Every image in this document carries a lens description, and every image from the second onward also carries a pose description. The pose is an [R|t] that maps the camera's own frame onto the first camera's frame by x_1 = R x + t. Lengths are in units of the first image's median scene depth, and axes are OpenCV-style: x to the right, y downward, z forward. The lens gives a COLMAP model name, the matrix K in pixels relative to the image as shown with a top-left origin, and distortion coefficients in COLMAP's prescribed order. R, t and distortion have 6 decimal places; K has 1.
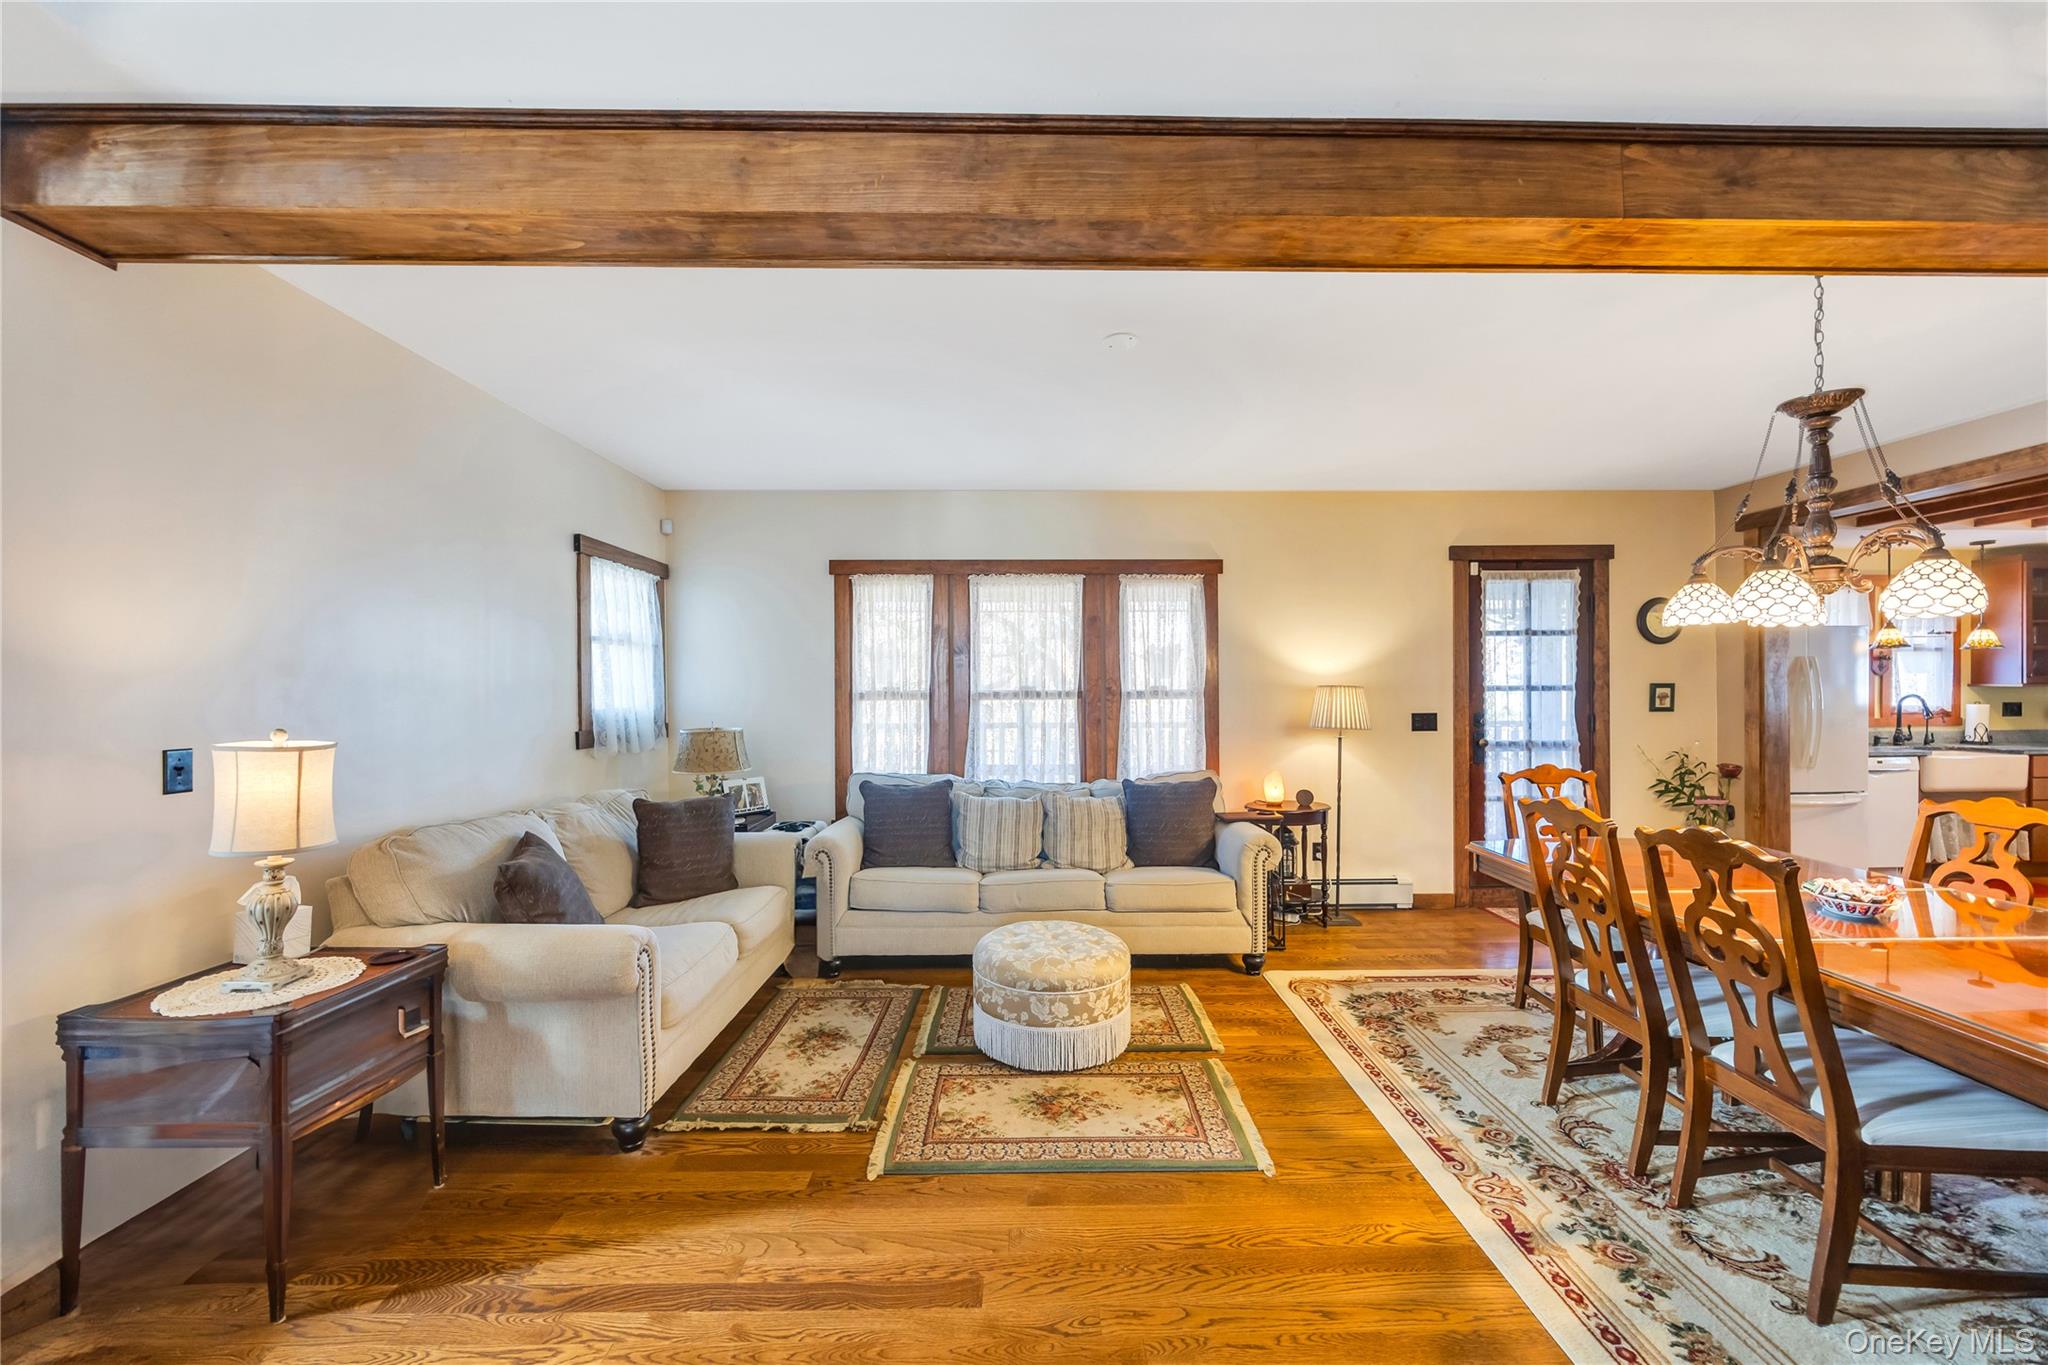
lens RADIAL K [[780.2, 0, 1032.9], [0, 780.2, 690.6], [0, 0, 1]] dist [-0.002296, -0.000184]
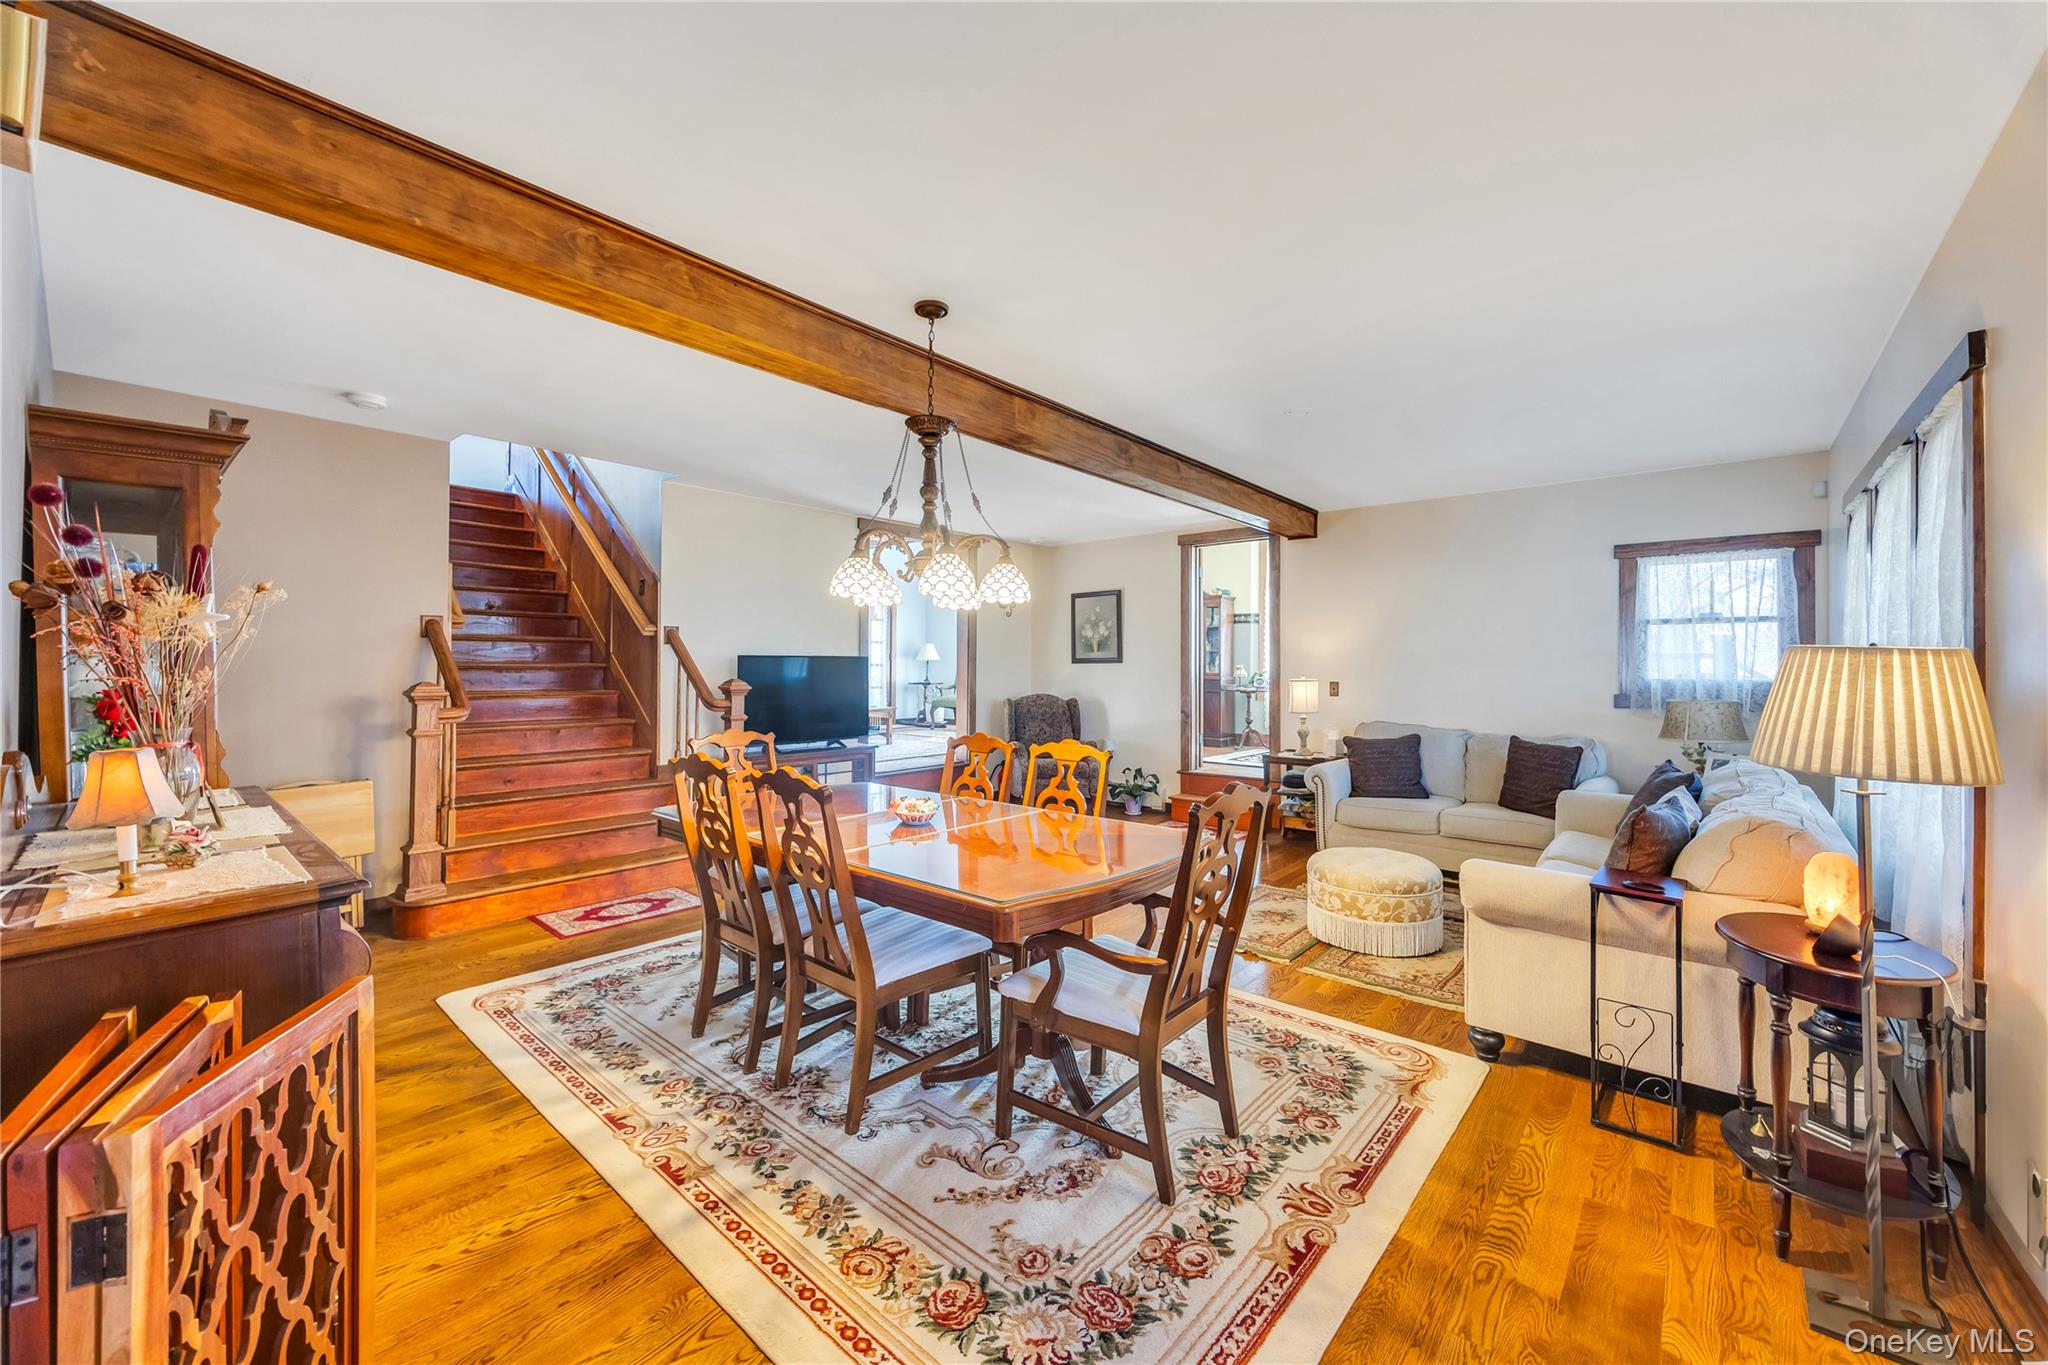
lens RADIAL K [[780.2, 0, 1022.8], [0, 780.2, 668.7], [0, 0, 1]] dist [-0.002296, -0.000184]
pose [[-0.664404, 0.003135, -0.747367, 1.291872], [-0.000125, 0.999991, 0.004306, 0.007943], [0.747373, 0.002954, -0.664398, 1.365266]]
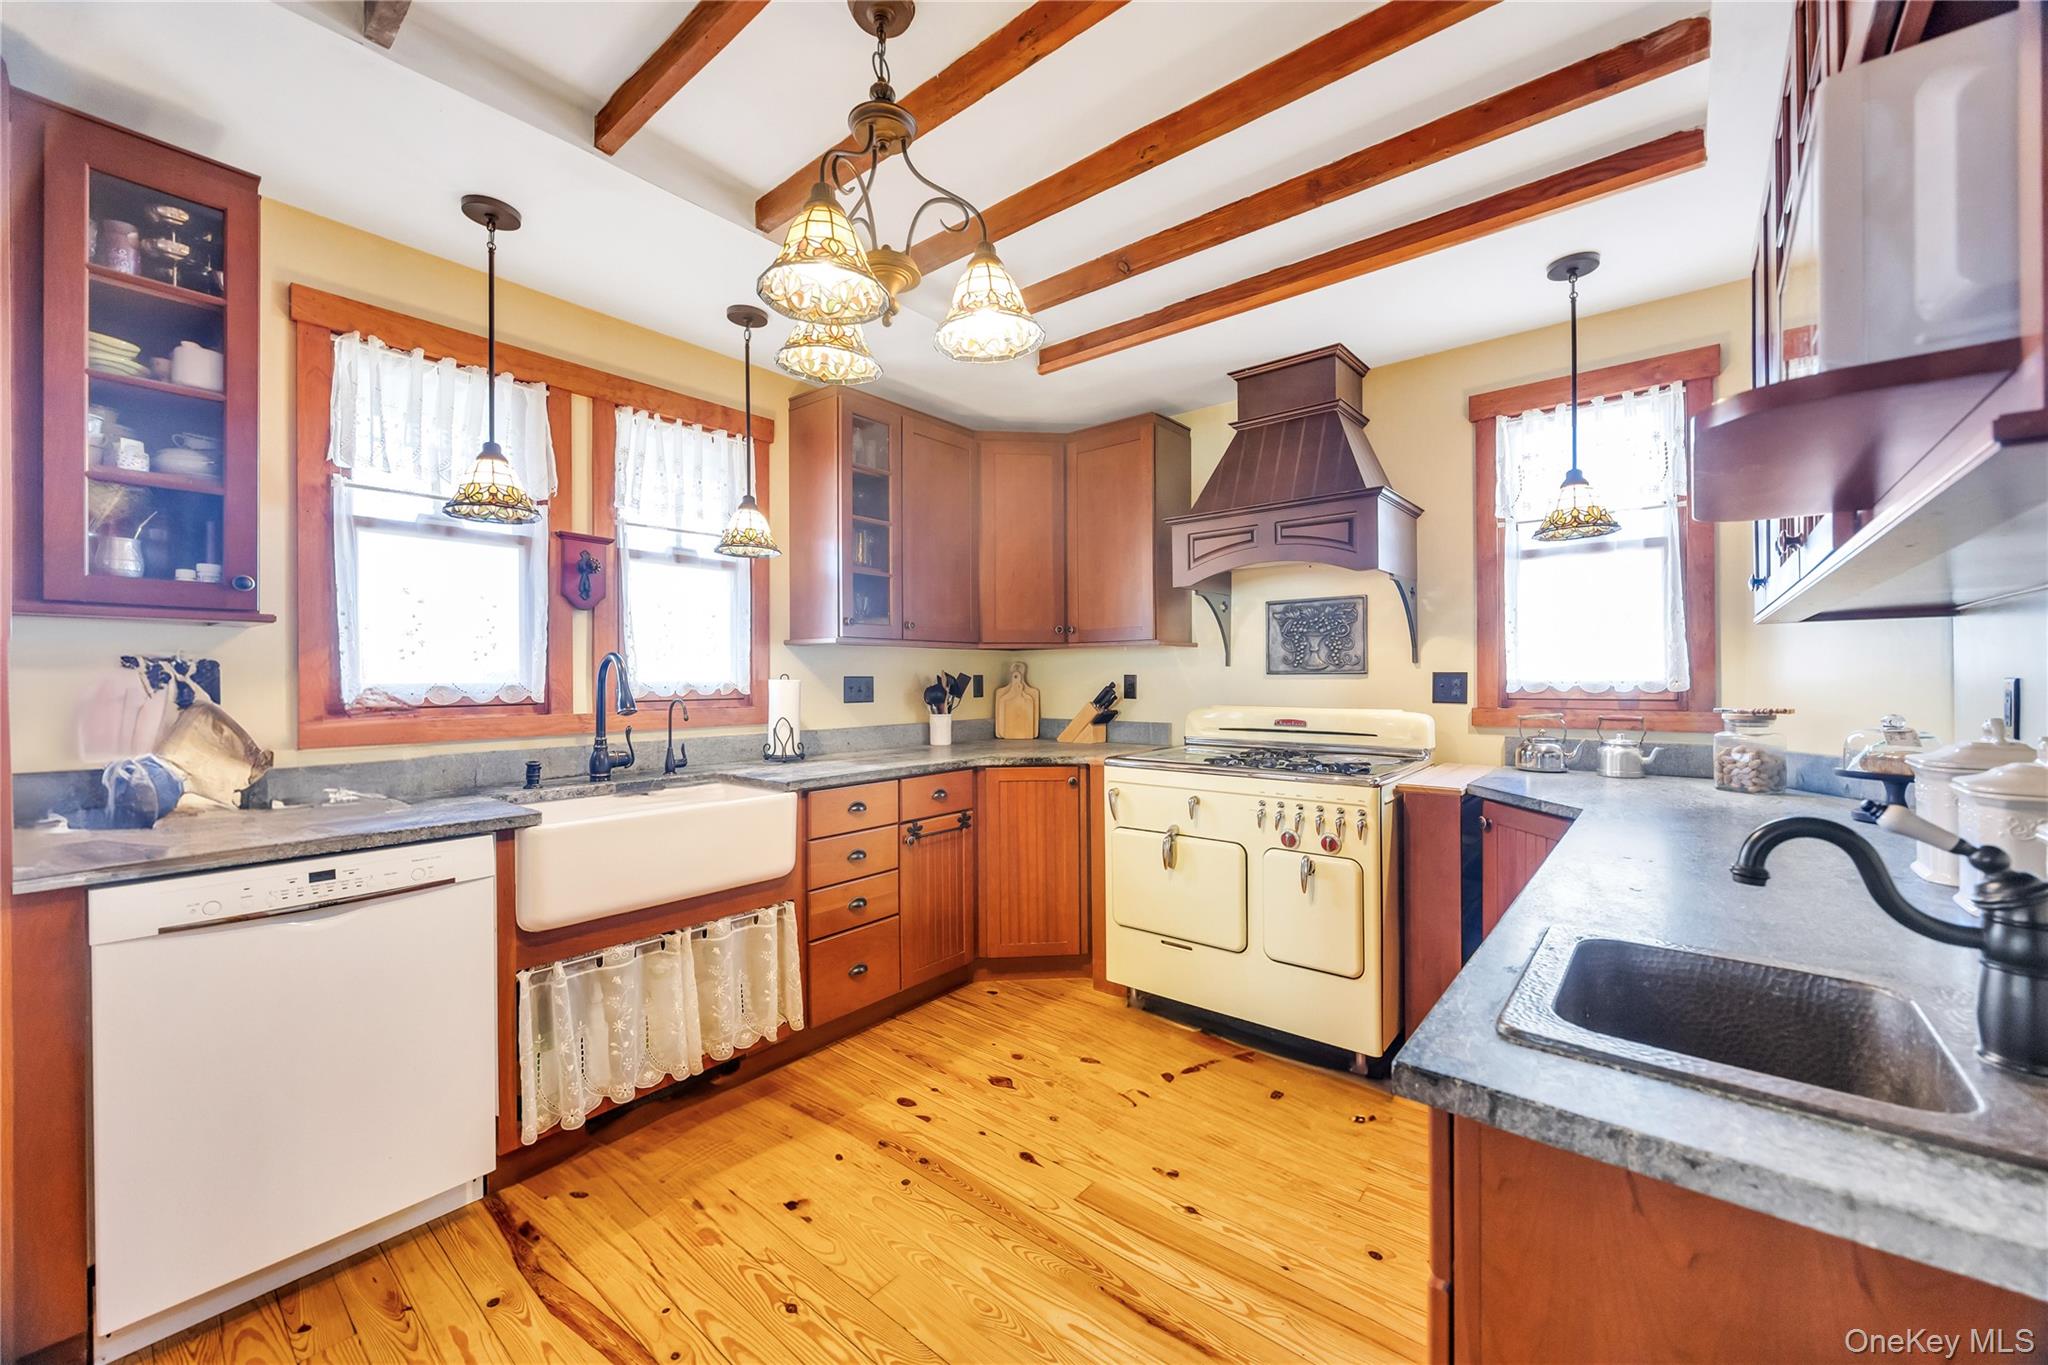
lens RADIAL K [[780.2, 0, 1027.7], [0, 780.2, 671.8], [0, 0, 1]] dist [-0.002296, -0.000184]
pose [[0.654636, 0.006456, 0.755916, 1.743304], [0.004996, 0.999905, -0.012866, 0.037197], [-0.755927, 0.012199, 0.654542, 1.037838]]
